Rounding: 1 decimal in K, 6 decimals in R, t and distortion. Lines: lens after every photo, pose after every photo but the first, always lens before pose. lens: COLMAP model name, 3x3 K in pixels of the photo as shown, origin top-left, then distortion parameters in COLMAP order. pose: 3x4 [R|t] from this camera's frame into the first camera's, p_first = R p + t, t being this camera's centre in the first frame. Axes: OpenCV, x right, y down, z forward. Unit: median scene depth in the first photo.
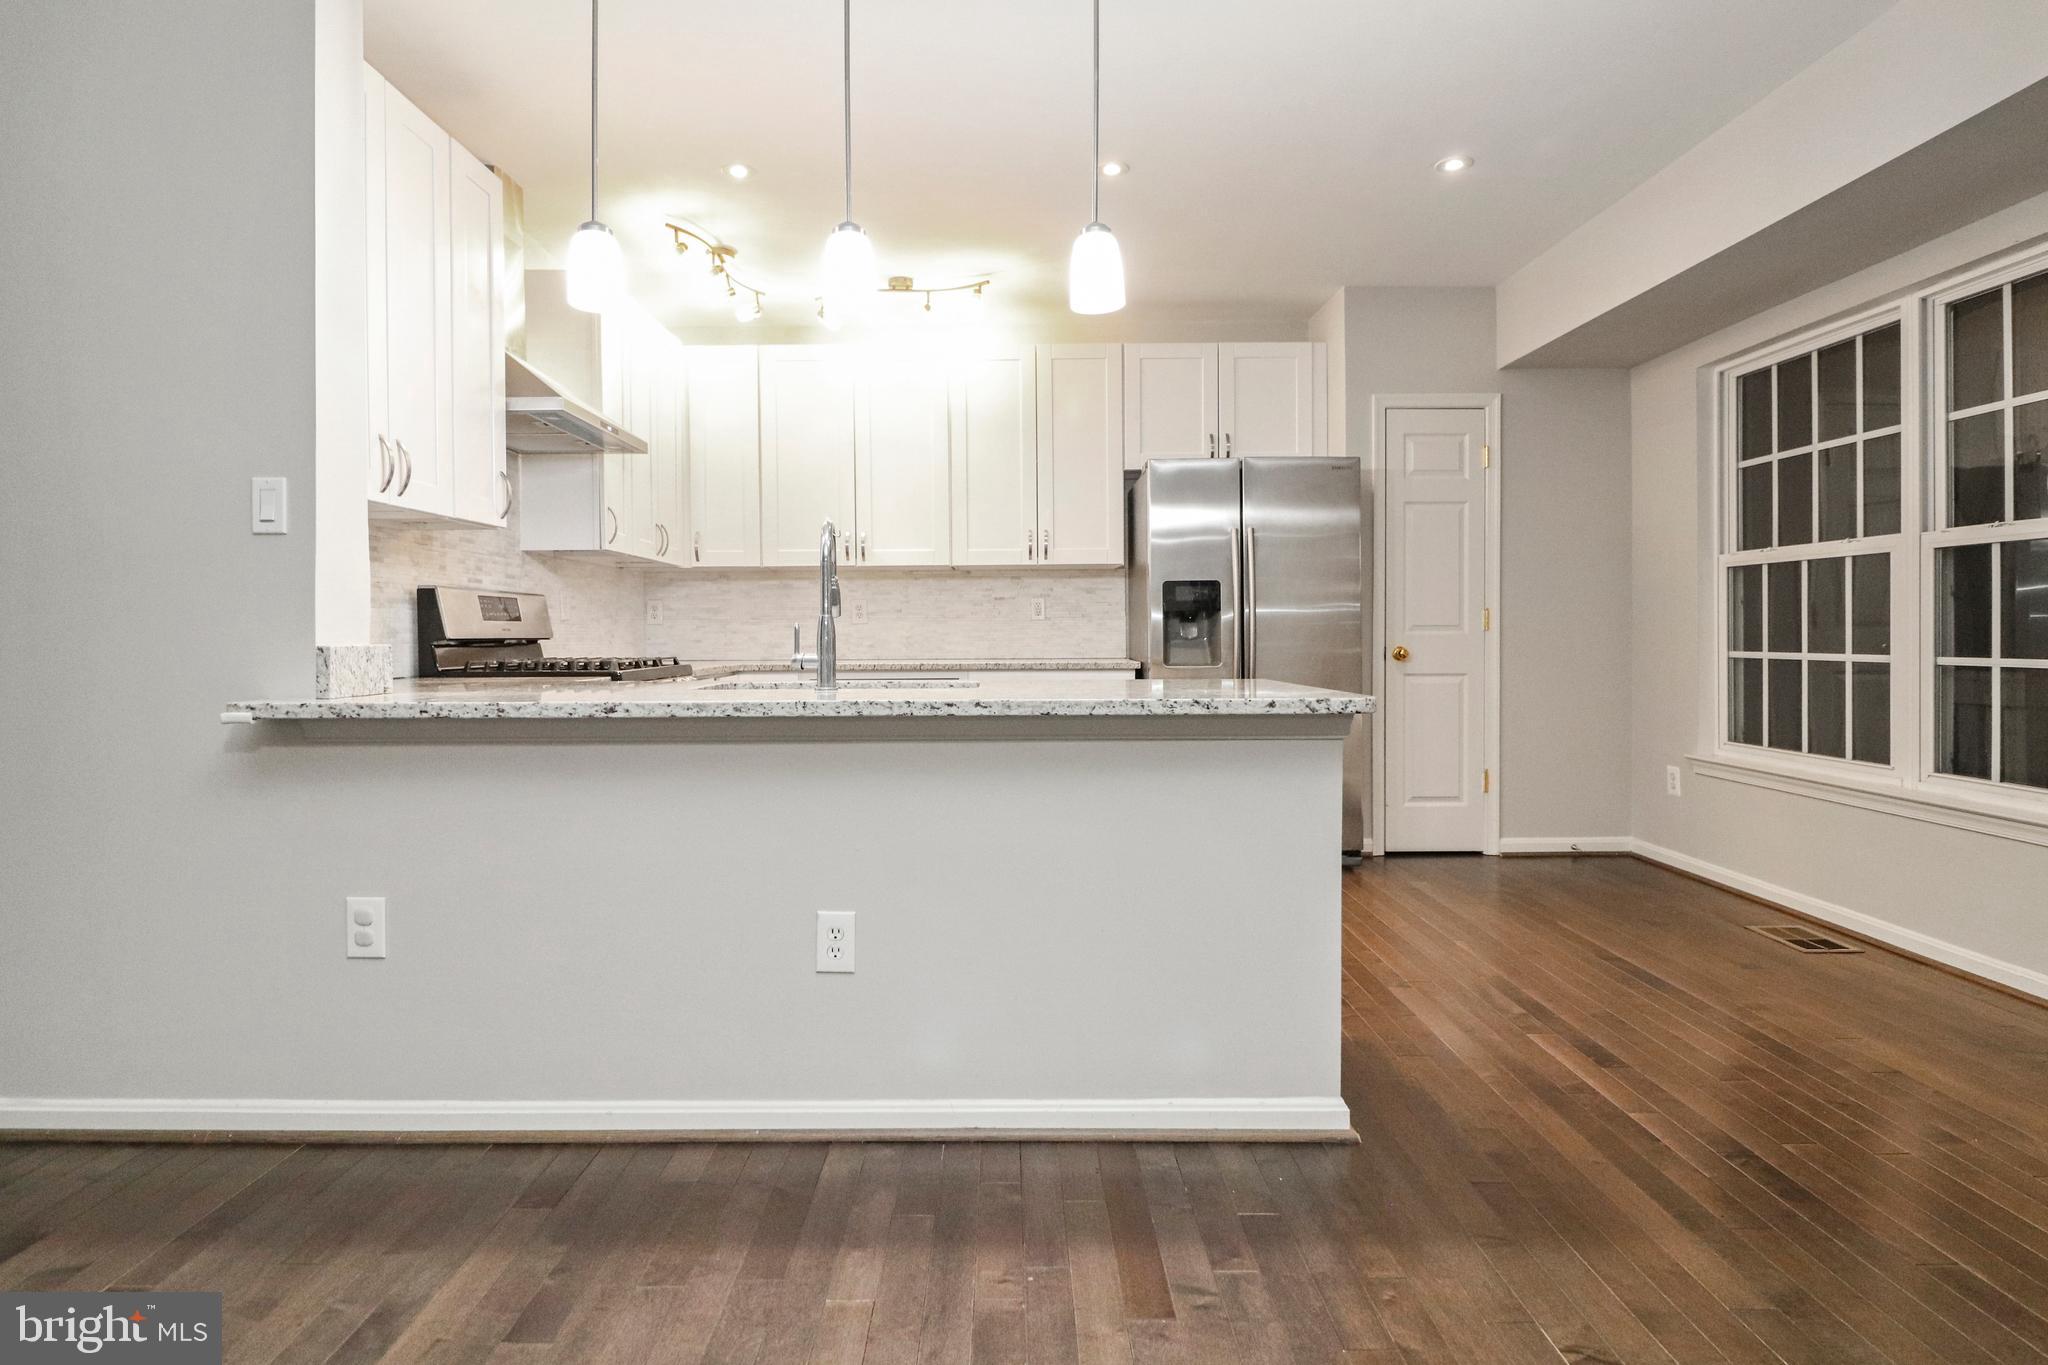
lens RADIAL K [[1016.1, 0, 1024.8], [0, 1016.1, 647.1], [0, 0, 1]] dist [0.024261, 0.000161]
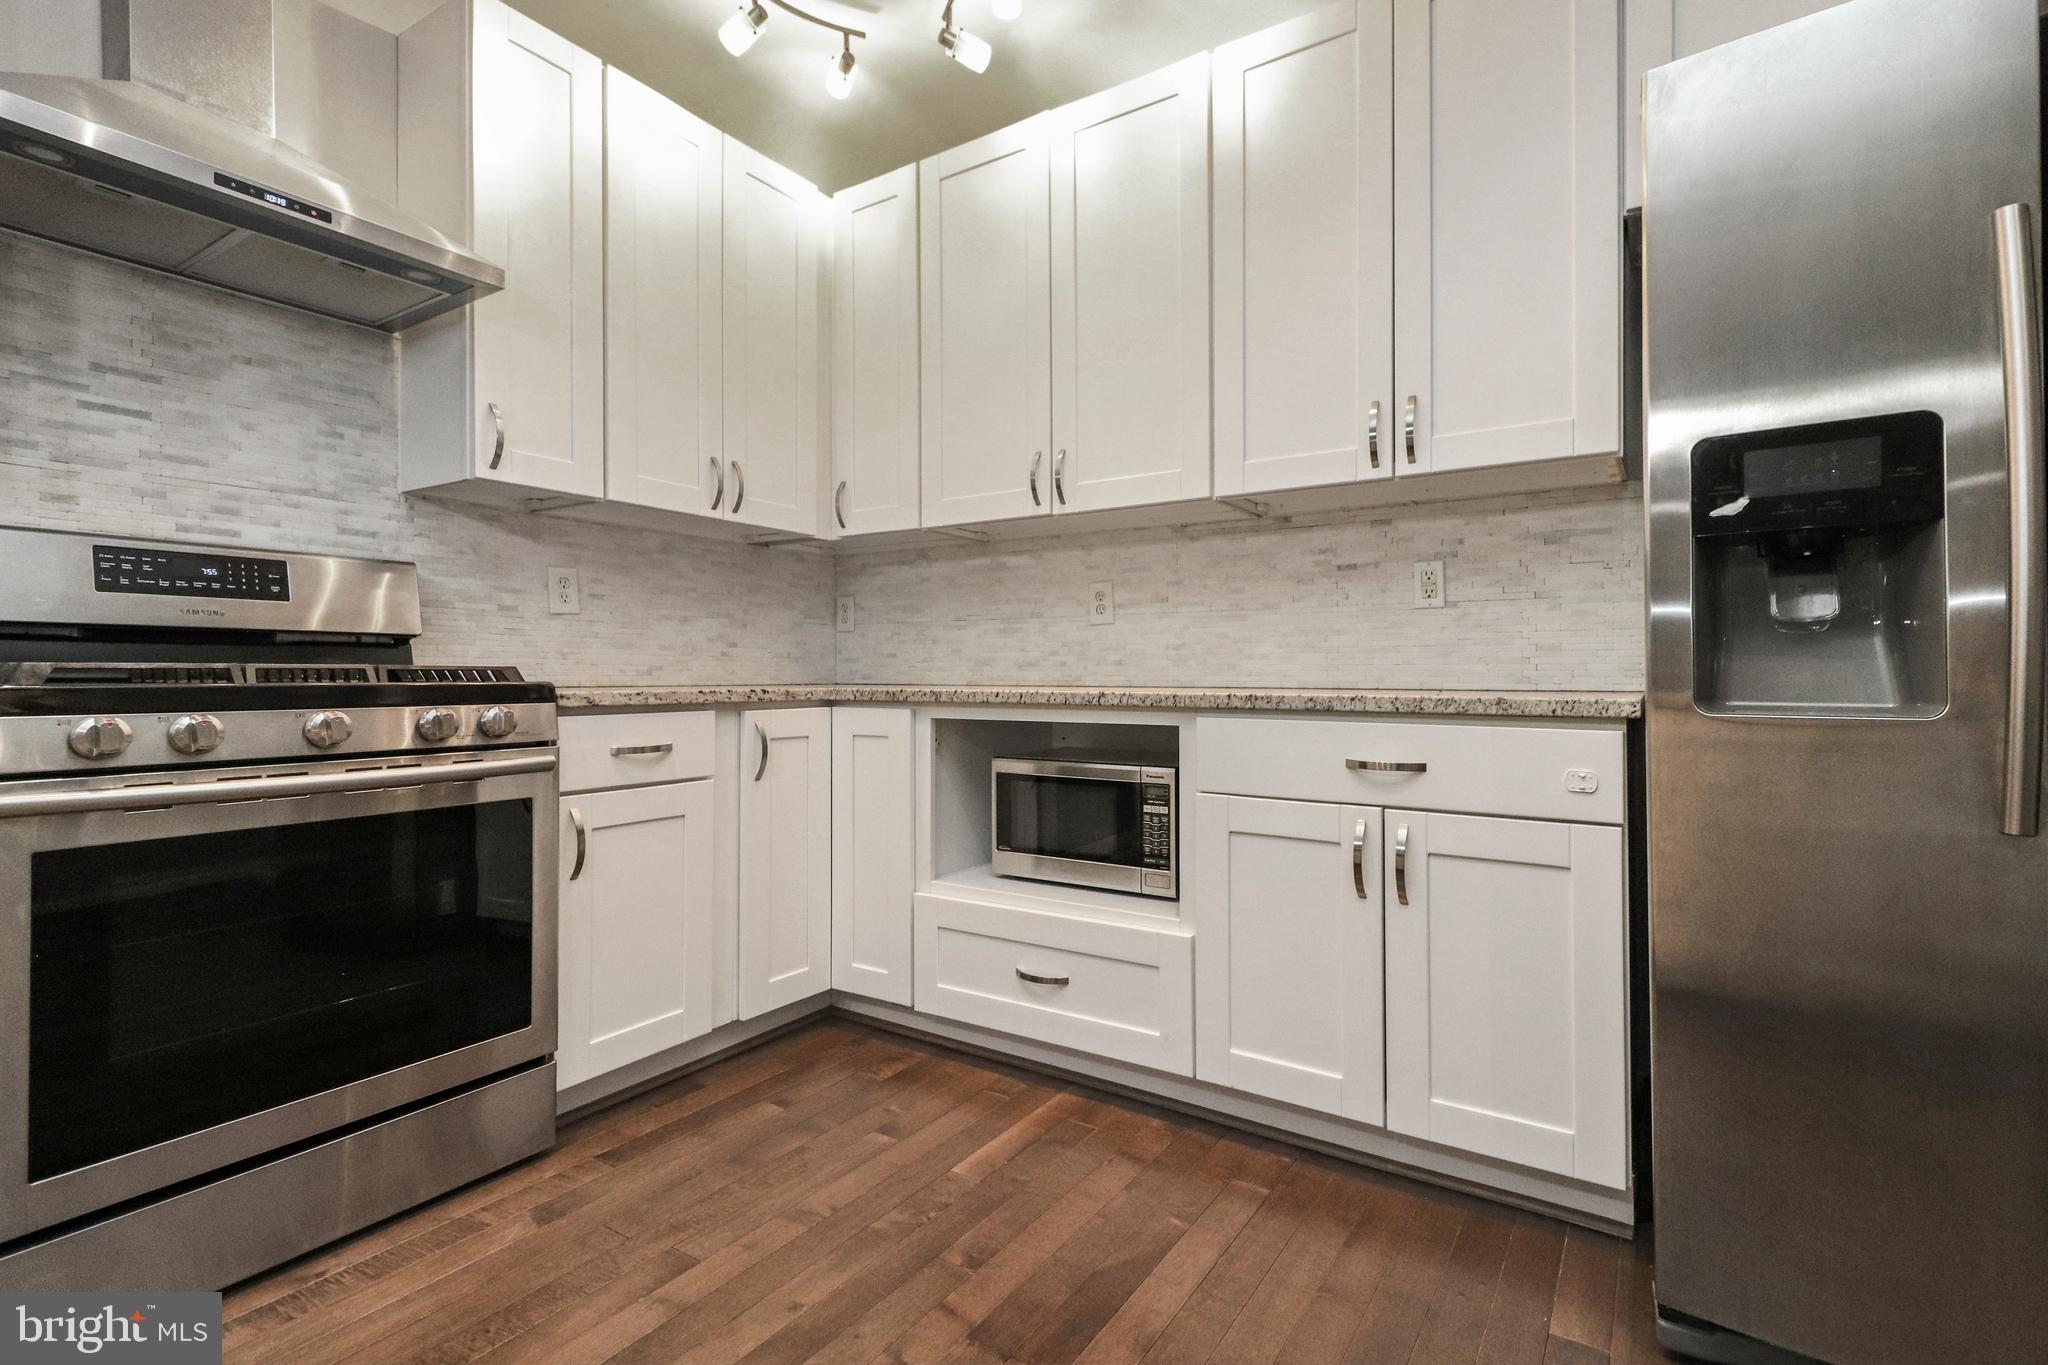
lens RADIAL K [[939.9, 0, 1071.6], [0, 939.9, 671.5], [0, 0, 1]] dist [0.030585, -0.012496]
pose [[0.841528, 0.005242, -0.540188, 0.151329], [-0.012634, 0.999870, -0.009979, 0.012799], [0.540066, 0.015223, 0.841485, 0.741288]]
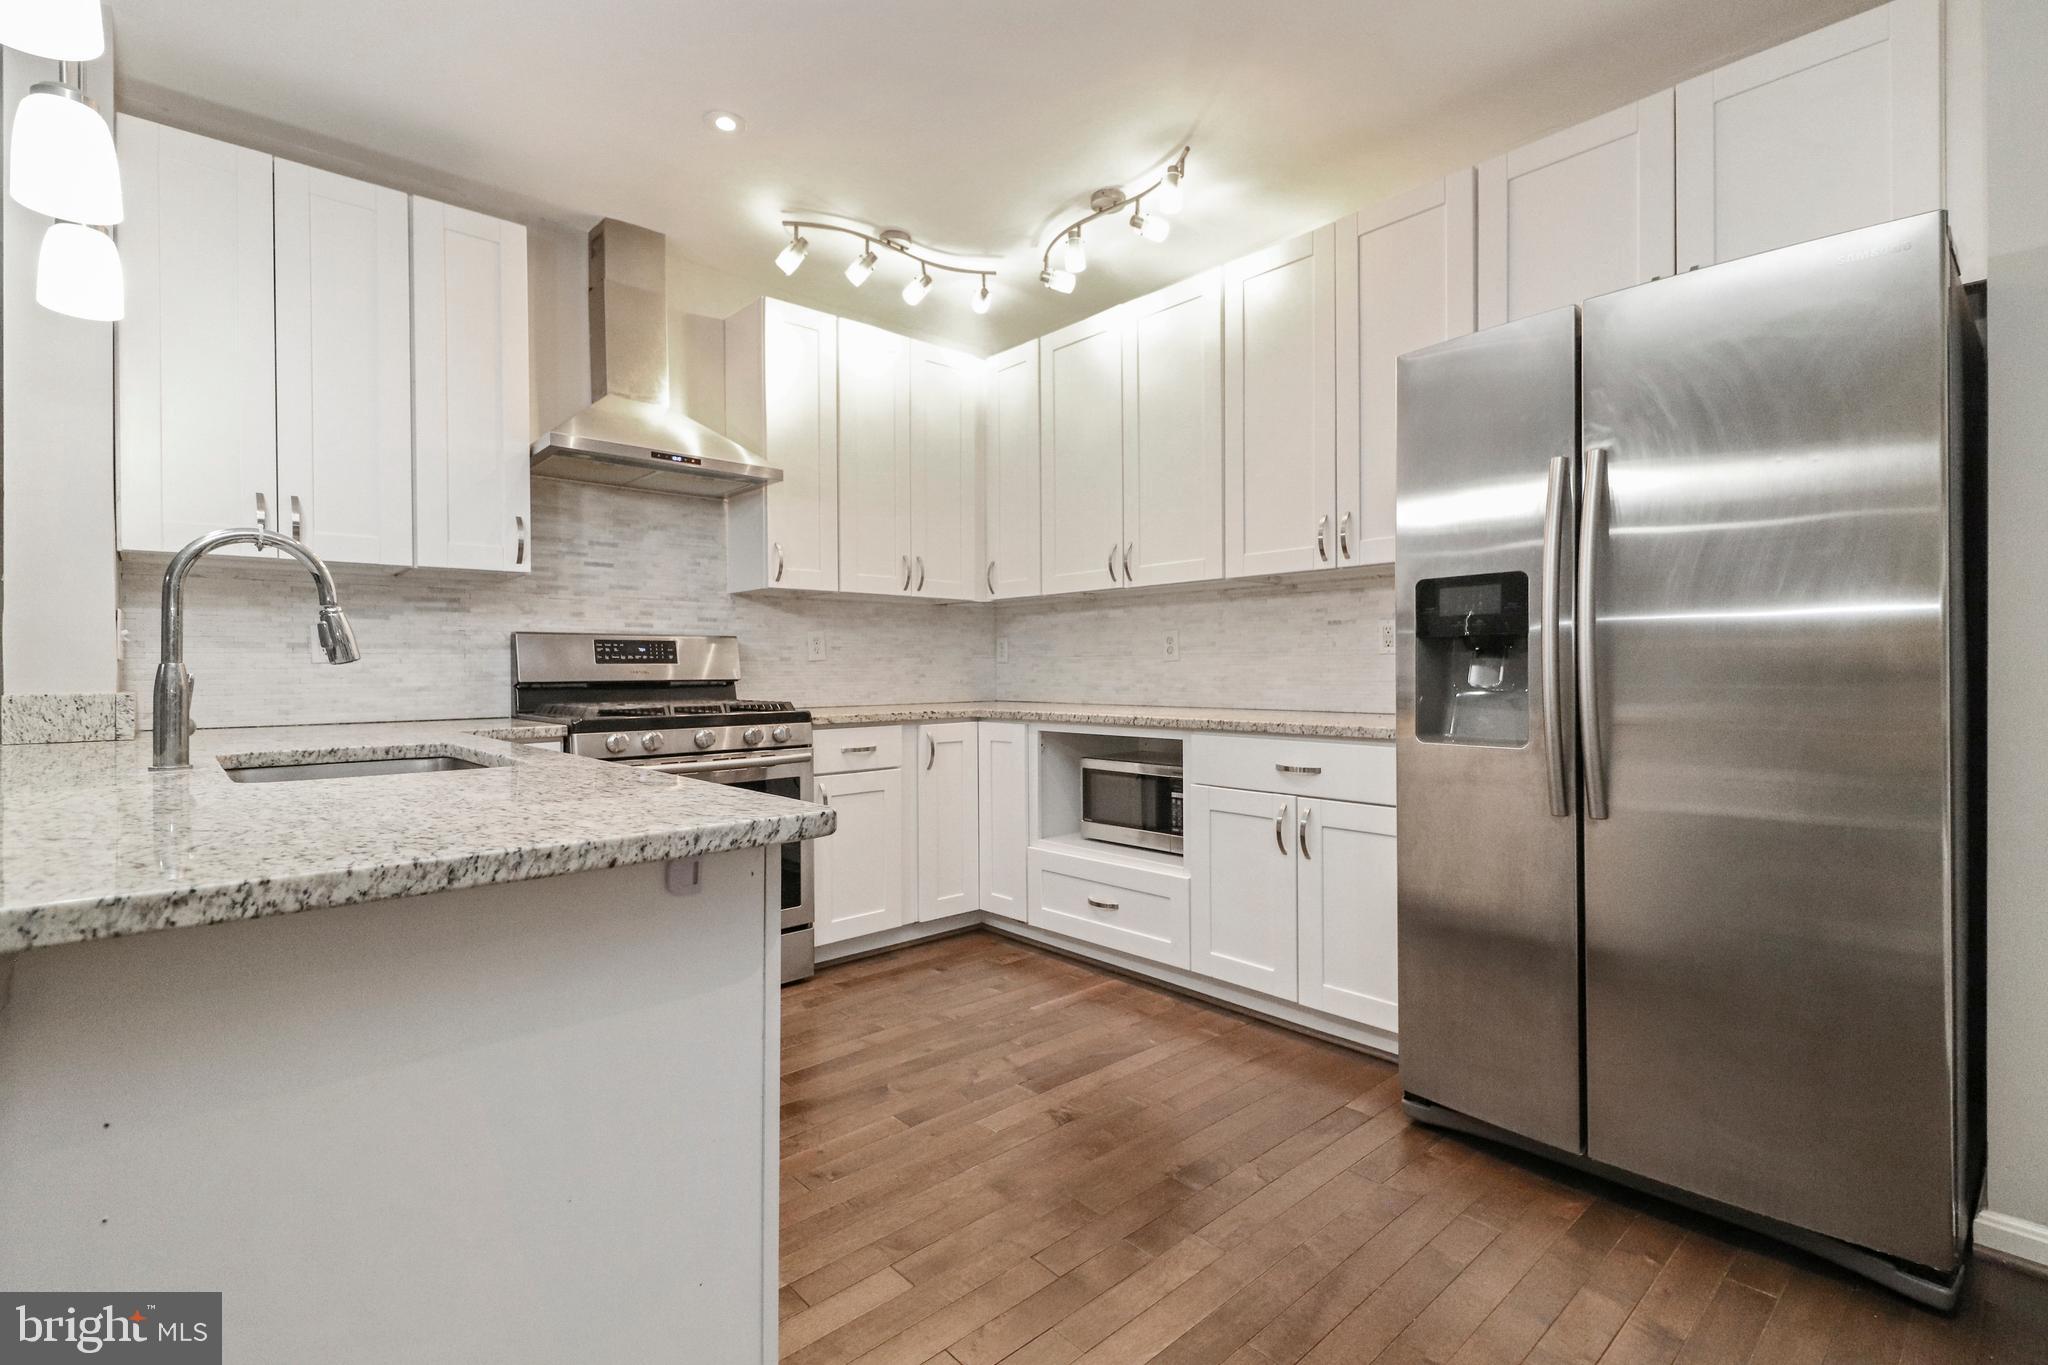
lens RADIAL K [[934.0, 0, 1052.3], [0, 934.0, 678.7], [0, 0, 1]] dist [0.021068, -0.000509]
pose [[0.678714, 0.009648, -0.734340, 0.417042], [-0.007873, 0.999952, 0.005861, -0.017409], [0.734361, 0.001803, 0.678757, 0.603042]]
